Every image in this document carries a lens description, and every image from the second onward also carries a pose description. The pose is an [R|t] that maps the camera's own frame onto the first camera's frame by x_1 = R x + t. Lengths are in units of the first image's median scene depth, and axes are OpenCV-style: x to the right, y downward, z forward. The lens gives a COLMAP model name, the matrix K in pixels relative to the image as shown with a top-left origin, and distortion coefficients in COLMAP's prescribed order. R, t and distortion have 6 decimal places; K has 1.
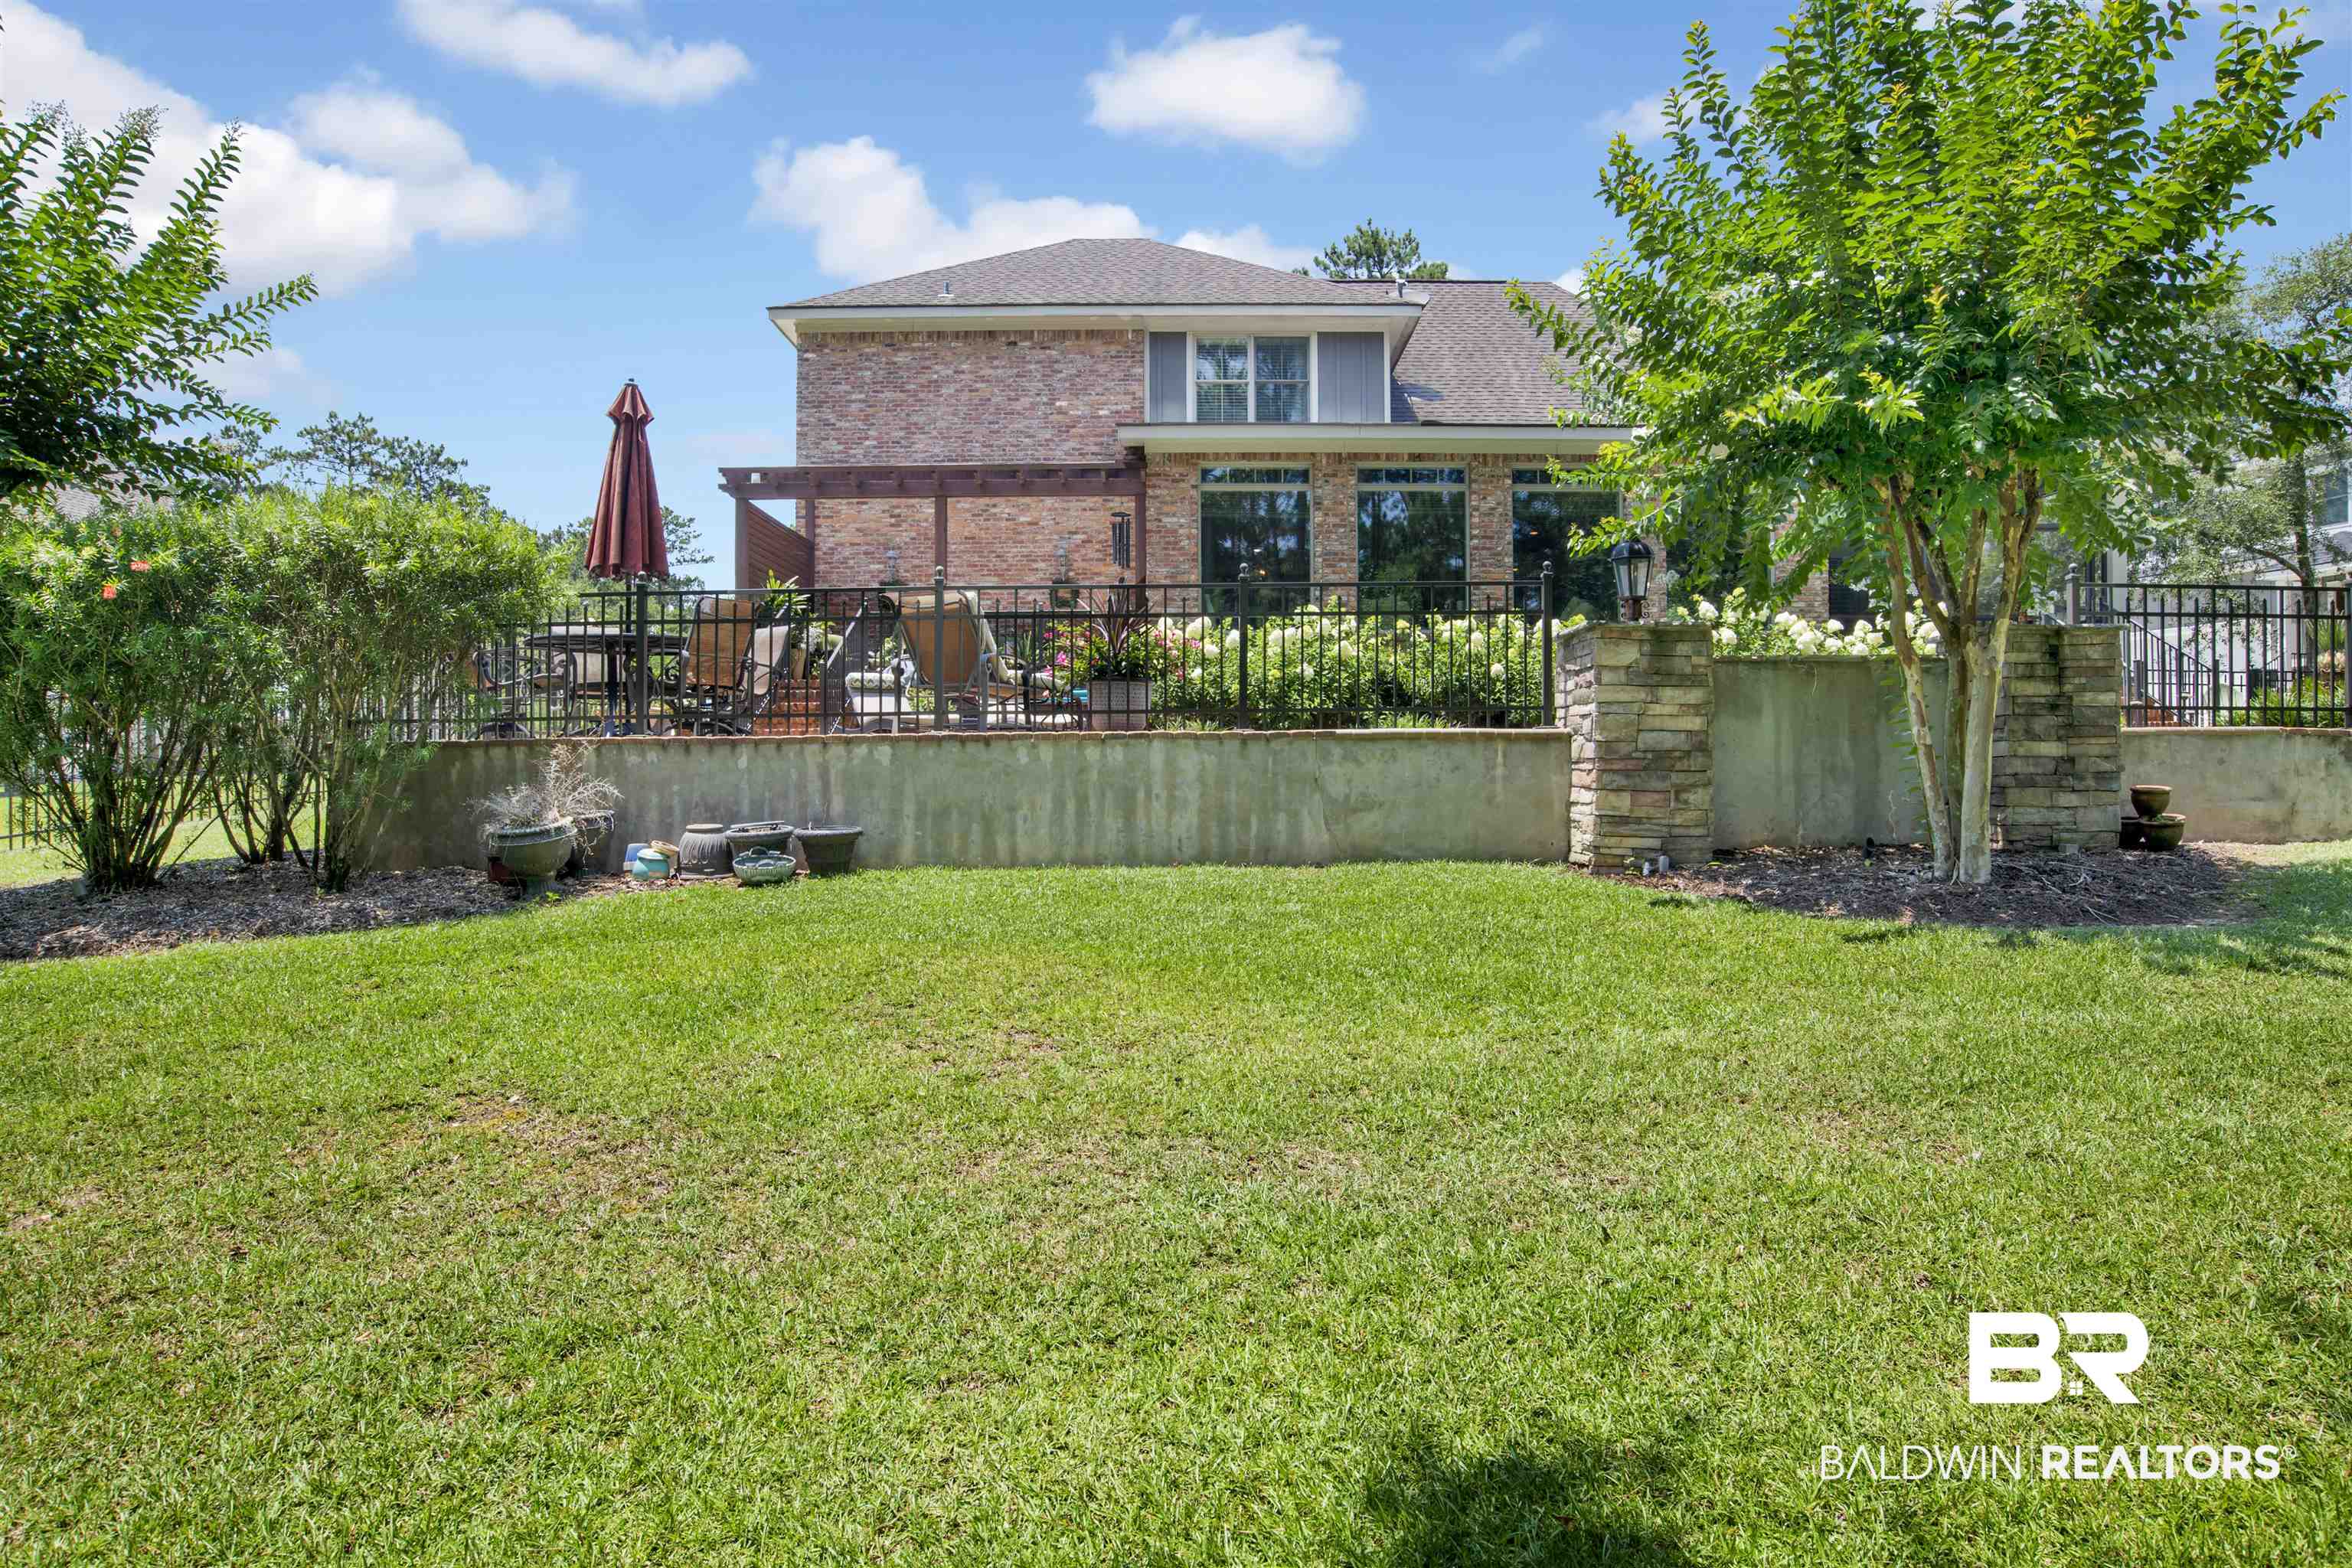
lens RADIAL K [[1271.5, 0, 1175.0], [0, 1271.5, 784.6], [0, 0, 1]] dist [-0.061454, 0.017953]
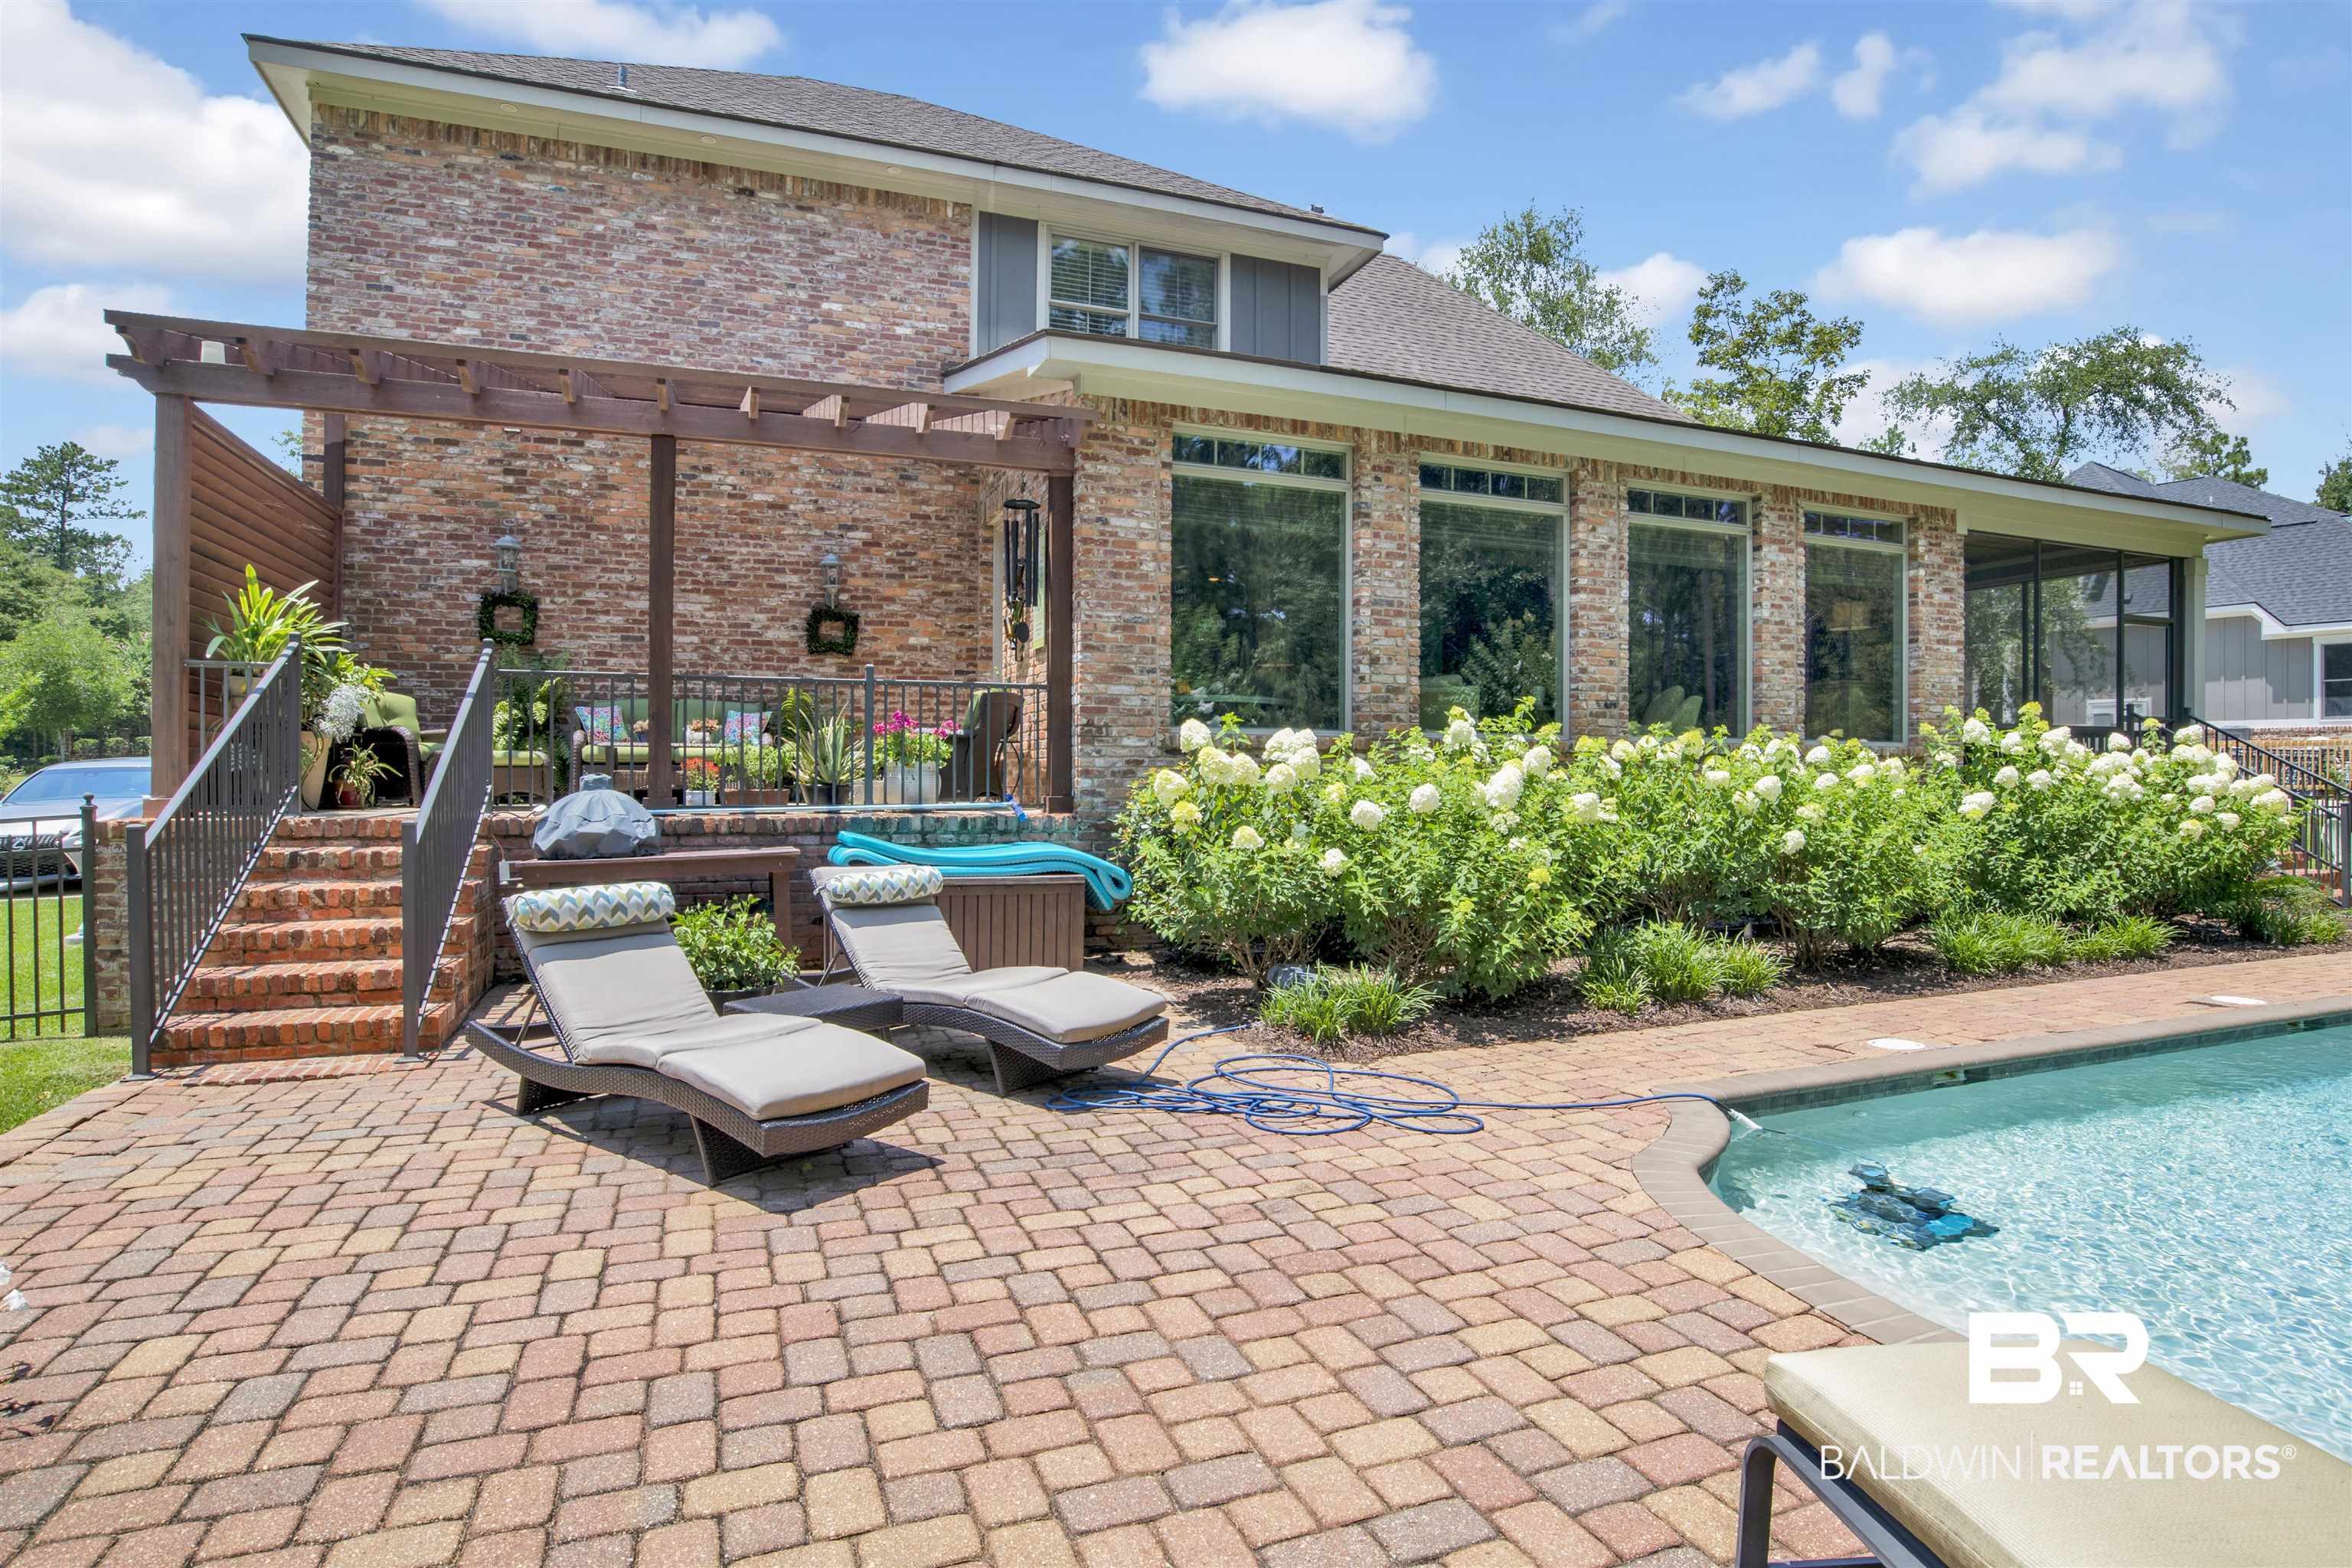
lens RADIAL K [[1228.2, 0, 1184.3], [0, 1228.2, 775.1], [0, 0, 1]] dist [-0.052108, 0.009840]
pose [[0.933077, 0.006627, 0.359615, -0.138987], [-0.004802, 0.999971, -0.005967, -0.081199], [-0.359644, 0.003840, 0.933082, 0.416311]]
